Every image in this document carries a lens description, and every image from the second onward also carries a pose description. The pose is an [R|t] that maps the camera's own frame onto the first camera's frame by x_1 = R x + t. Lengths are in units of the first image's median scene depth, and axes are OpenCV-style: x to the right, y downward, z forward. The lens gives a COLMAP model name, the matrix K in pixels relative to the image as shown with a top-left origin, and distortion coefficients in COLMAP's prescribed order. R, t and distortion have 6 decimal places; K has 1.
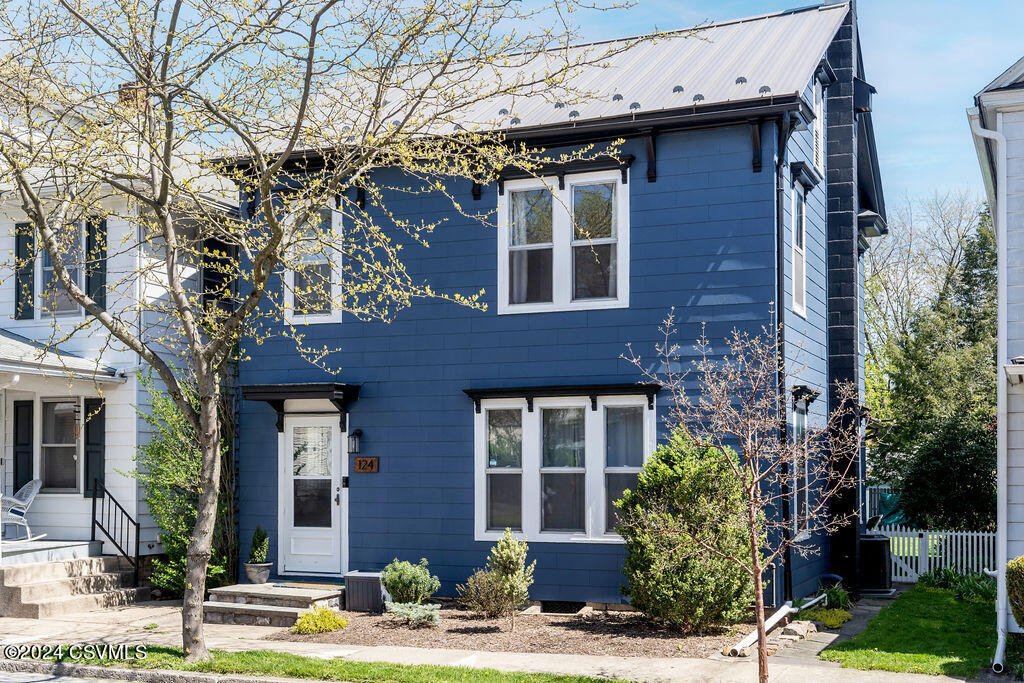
lens RADIAL K [[1270.4, 0, 514.2], [0, 1270.4, 295.1], [0, 0, 1]] dist [0.020566, 0.015439]
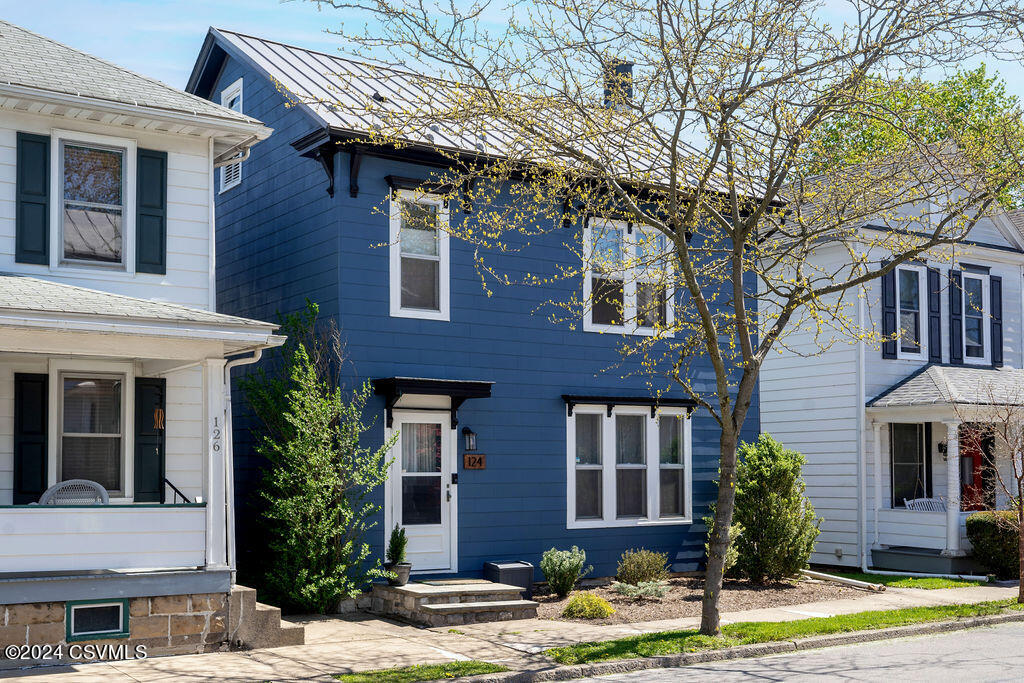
lens RADIAL K [[1270.4, 0, 514.2], [0, 1270.4, 295.1], [0, 0, 1]] dist [0.020566, 0.015439]
pose [[0.517715, 0.111877, 0.848207, -0.997588], [-0.113575, 0.991626, -0.061471, 0.059246], [-0.847981, -0.064511, 0.526086, 0.439078]]
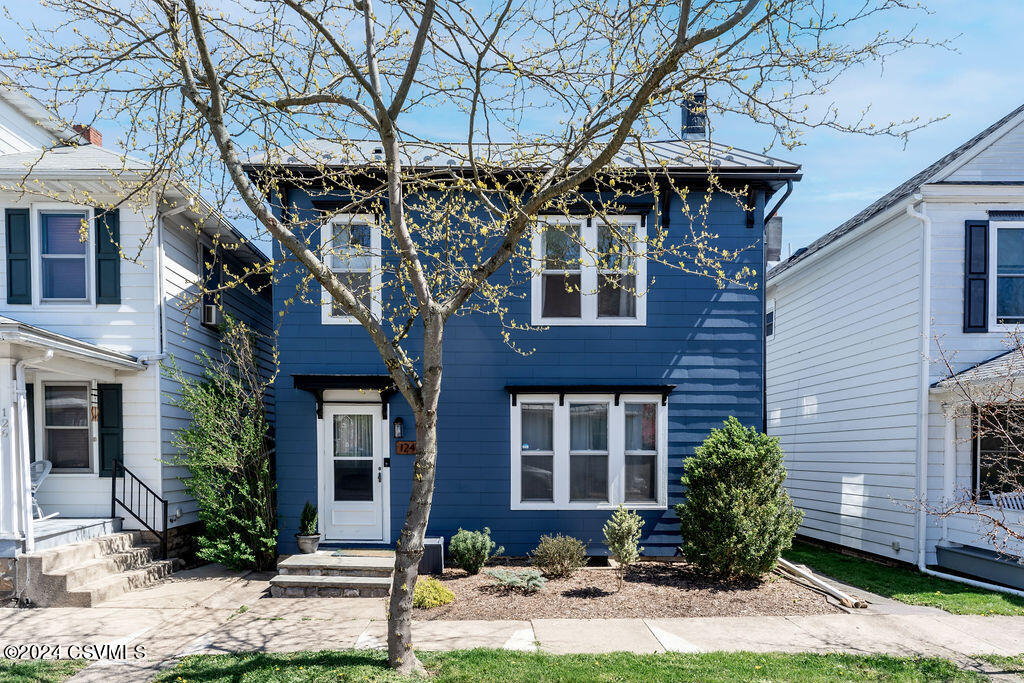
lens RADIAL K [[635.5, 0, 513.0], [0, 635.5, 423.8], [0, 0, 1]] dist [0.001687, 0.001818]
pose [[0.914794, 0.018611, 0.403492, -0.265210], [-0.056937, 0.994905, 0.083197, 0.057874], [-0.399888, -0.099082, 0.911193, 0.433094]]
